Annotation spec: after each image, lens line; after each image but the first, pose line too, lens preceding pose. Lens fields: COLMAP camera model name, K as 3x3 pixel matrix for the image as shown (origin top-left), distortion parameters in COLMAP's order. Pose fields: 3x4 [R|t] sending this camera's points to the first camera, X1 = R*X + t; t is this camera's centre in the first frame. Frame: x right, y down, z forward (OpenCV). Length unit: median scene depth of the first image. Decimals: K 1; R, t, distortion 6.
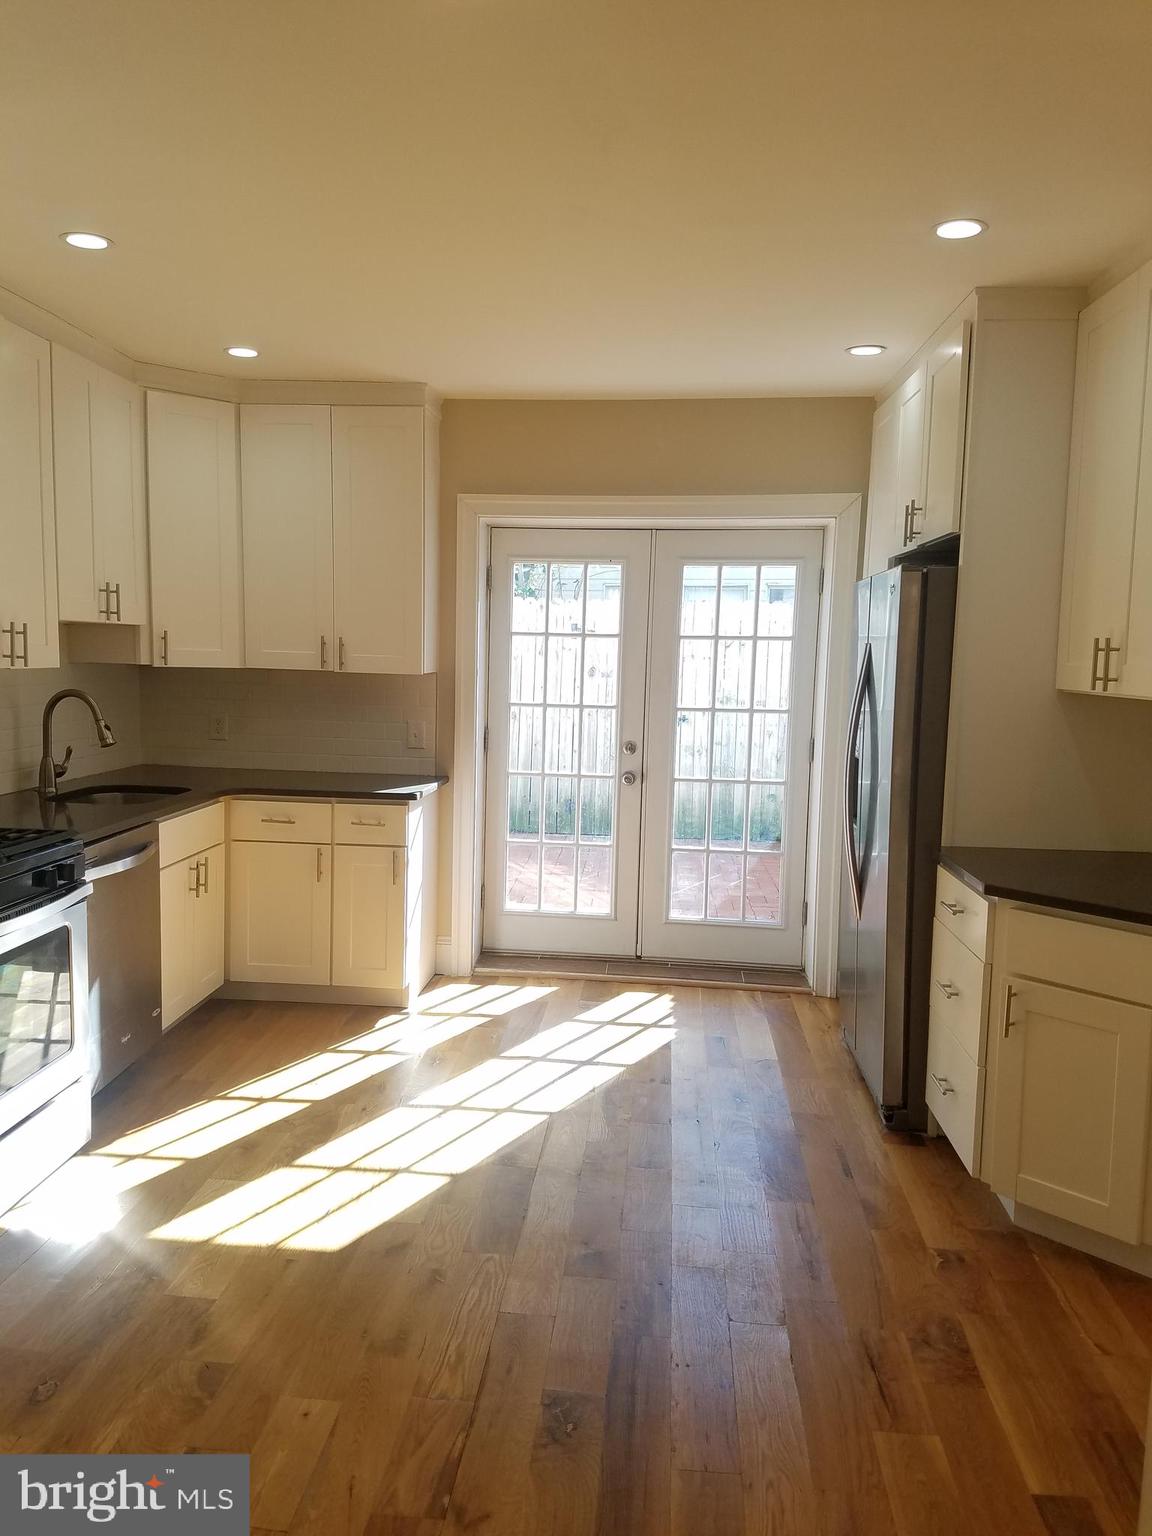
lens RADIAL K [[1191.7, 0, 550.6], [0, 1191.7, 767.9], [0, 0, 1]] dist [0.242772, -0.346714]
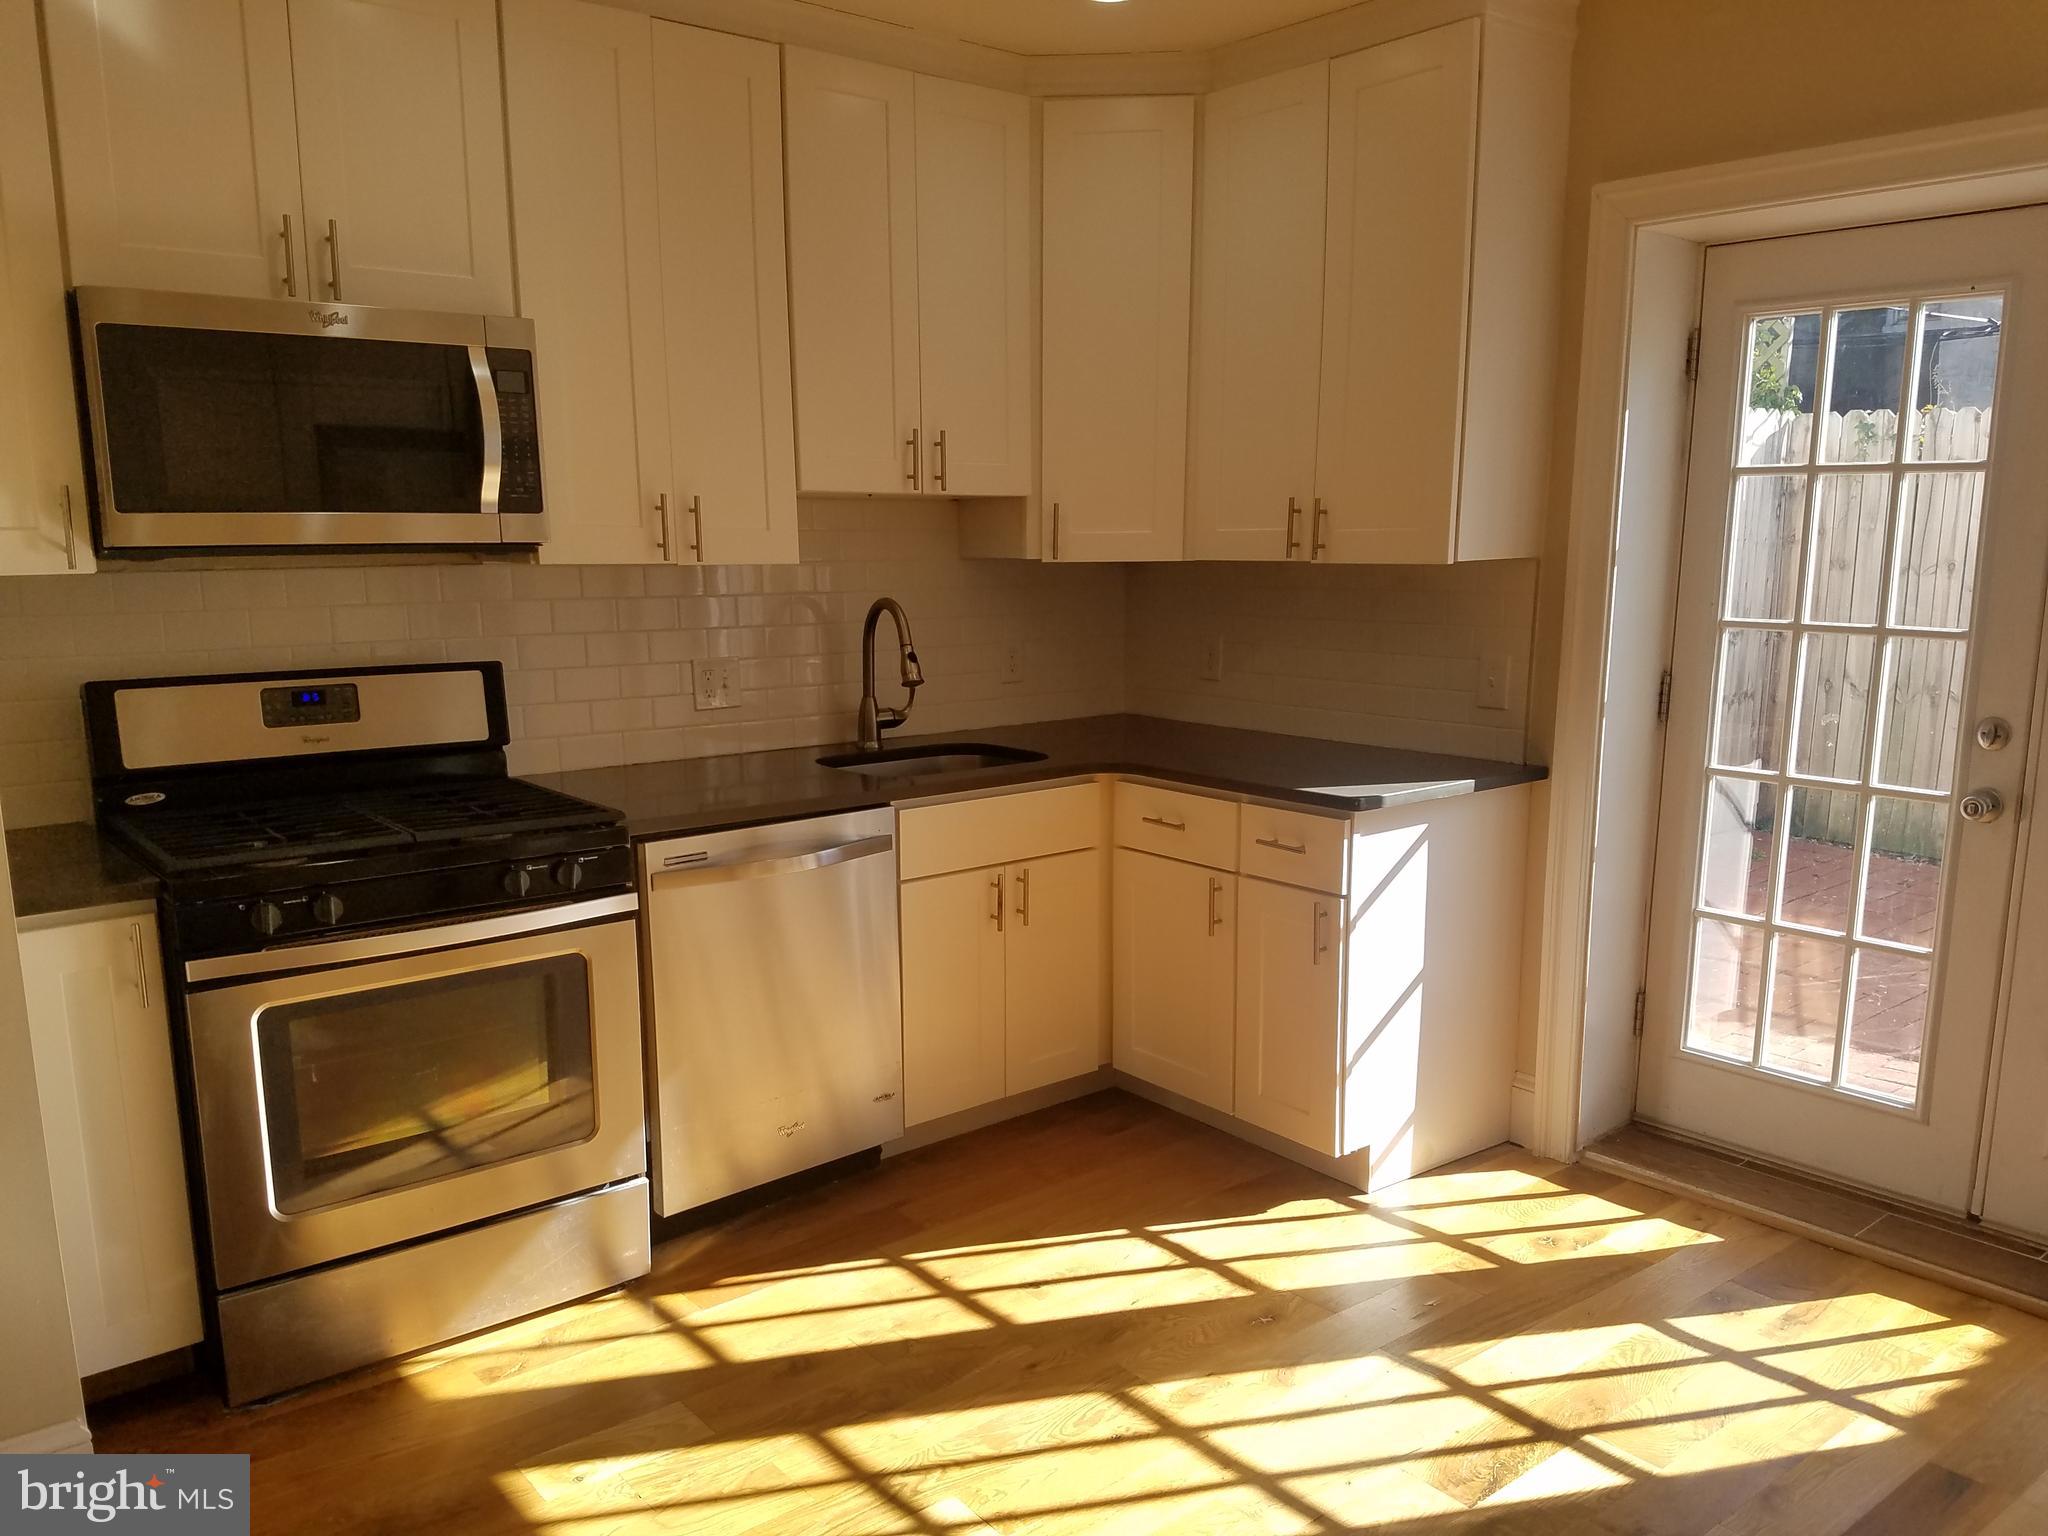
lens RADIAL K [[1589.0, 0, 907.7], [0, 1589.0, 827.8], [0, 0, 1]] dist [0.242772, -0.346714]
pose [[0.713402, 0.103484, -0.693072, 0.222448], [-0.053404, 0.994188, 0.093474, -0.019574], [0.698717, -0.029671, 0.714782, 0.348098]]
